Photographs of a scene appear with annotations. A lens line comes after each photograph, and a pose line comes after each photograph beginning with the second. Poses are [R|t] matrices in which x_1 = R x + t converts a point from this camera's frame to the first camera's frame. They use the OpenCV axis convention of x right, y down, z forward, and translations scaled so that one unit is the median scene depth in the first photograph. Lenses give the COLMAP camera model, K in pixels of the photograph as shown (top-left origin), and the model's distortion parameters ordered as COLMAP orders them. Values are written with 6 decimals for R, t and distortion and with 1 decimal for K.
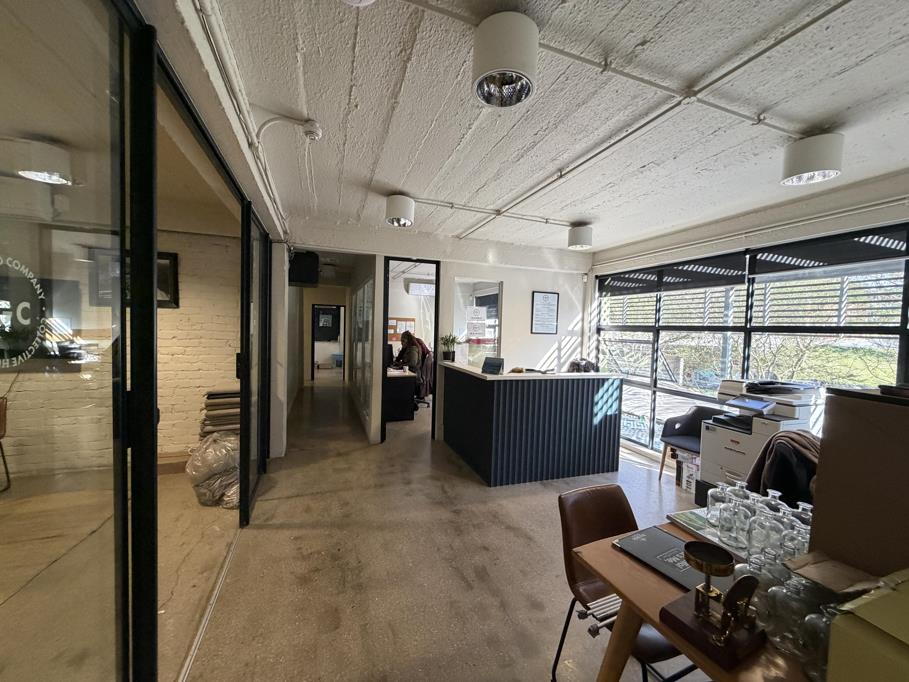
lens RADIAL K [[368.2, 0, 454.5], [0, 368.2, 341.0], [0, 0, 1]] dist [0.001616, 0.000018]
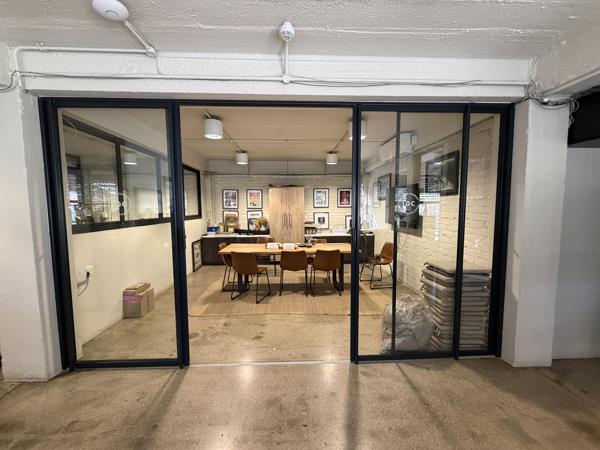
lens RADIAL K [[243.0, 0, 300.0], [0, 243.0, 225.0], [0, 0, 1]] dist [0.001616, 0.000018]
pose [[-0.315217, 0.044963, -0.947954, 0.190431], [-0.037214, 0.997523, 0.059689, -0.015561], [0.948290, 0.054092, -0.312763, 0.731747]]
